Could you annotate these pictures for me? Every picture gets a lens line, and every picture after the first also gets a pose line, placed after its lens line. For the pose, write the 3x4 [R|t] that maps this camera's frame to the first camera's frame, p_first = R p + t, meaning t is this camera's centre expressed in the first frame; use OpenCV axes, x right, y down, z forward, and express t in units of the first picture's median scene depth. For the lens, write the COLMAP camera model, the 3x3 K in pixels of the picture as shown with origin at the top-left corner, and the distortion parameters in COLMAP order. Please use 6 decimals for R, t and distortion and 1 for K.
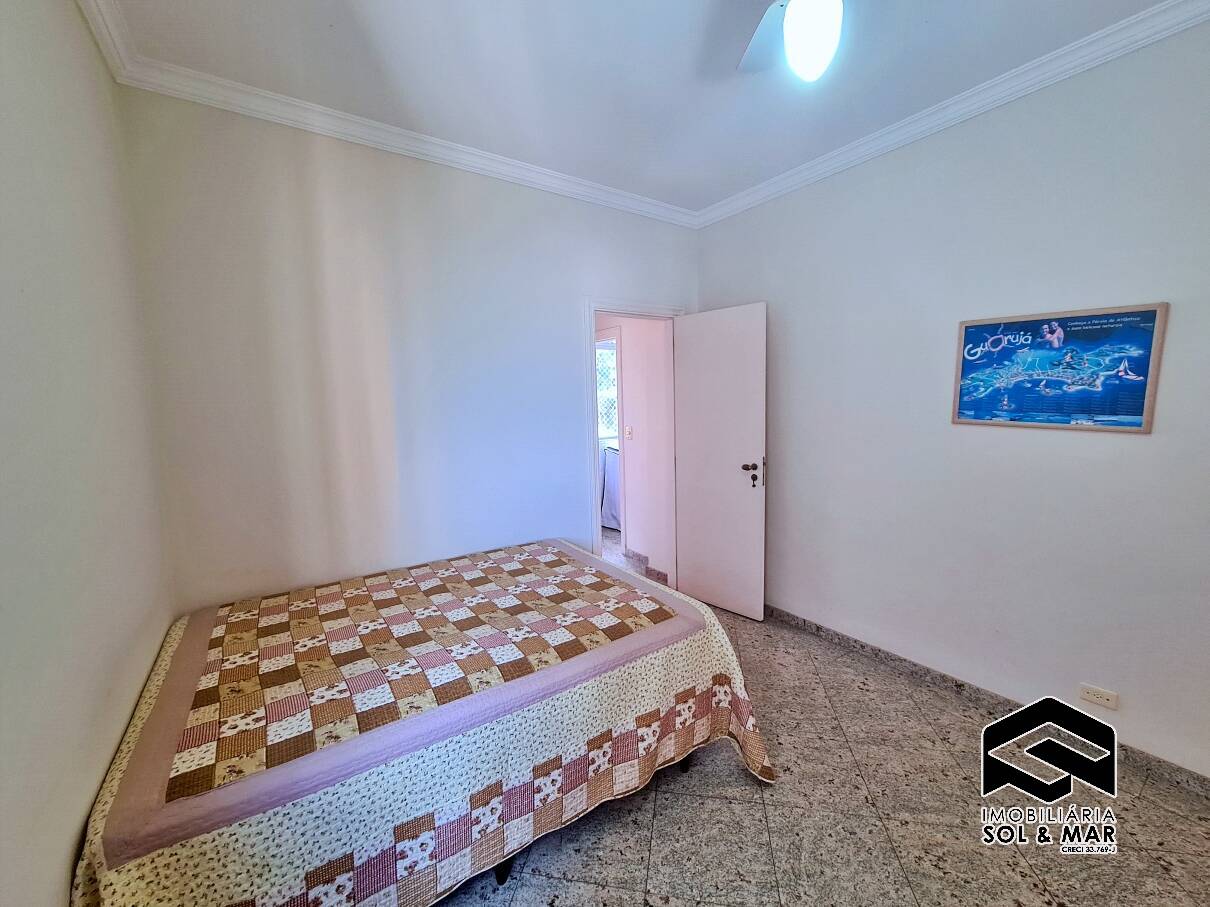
lens RADIAL K [[494.5, 0, 609.6], [0, 494.5, 451.2], [0, 0, 1]] dist [0.000328, 0.000376]
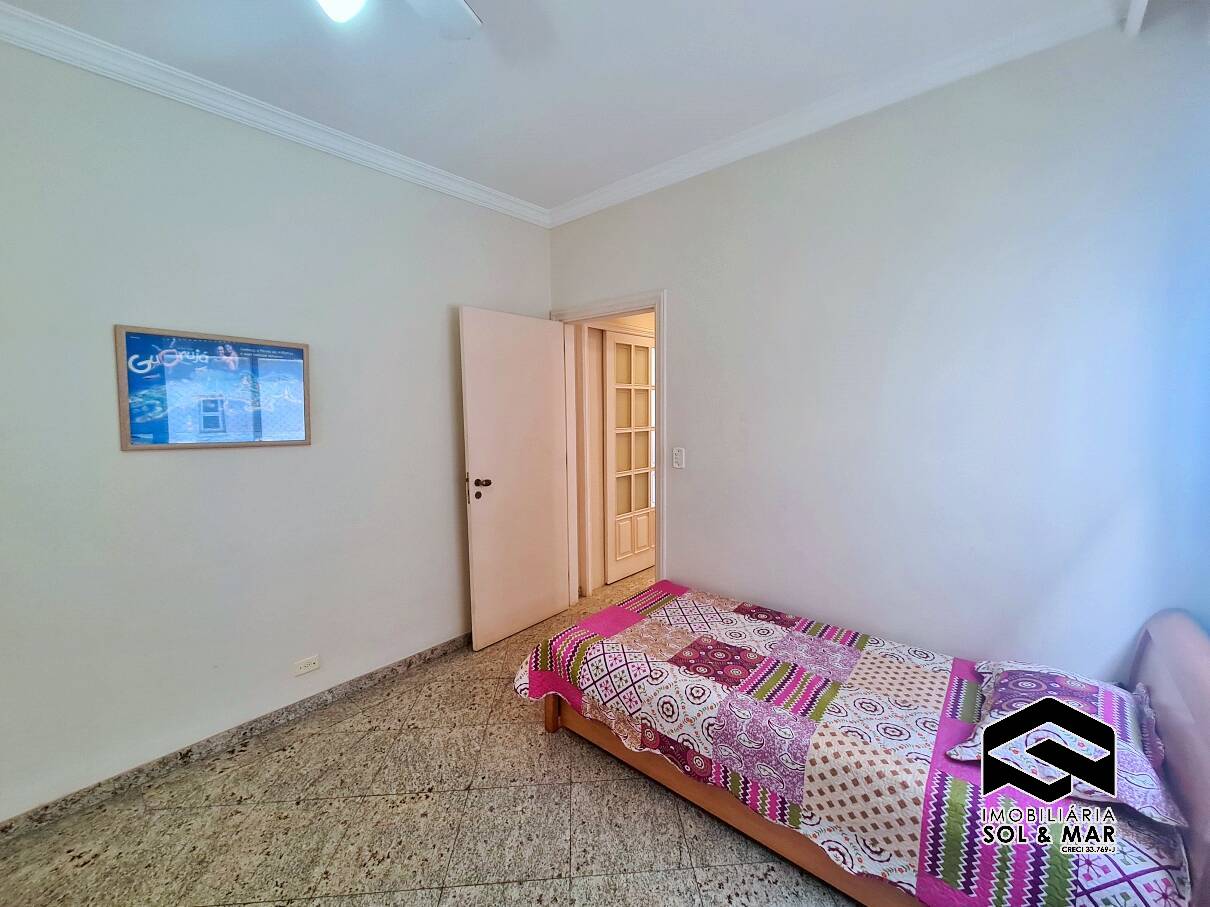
lens RADIAL K [[494.5, 0, 609.6], [0, 494.5, 451.2], [0, 0, 1]] dist [0.000328, 0.000376]
pose [[-0.244025, -0.065366, 0.967563, -0.303366], [0.120162, 0.987999, 0.097052, -0.044046], [-0.962296, 0.139948, -0.233242, 0.485326]]
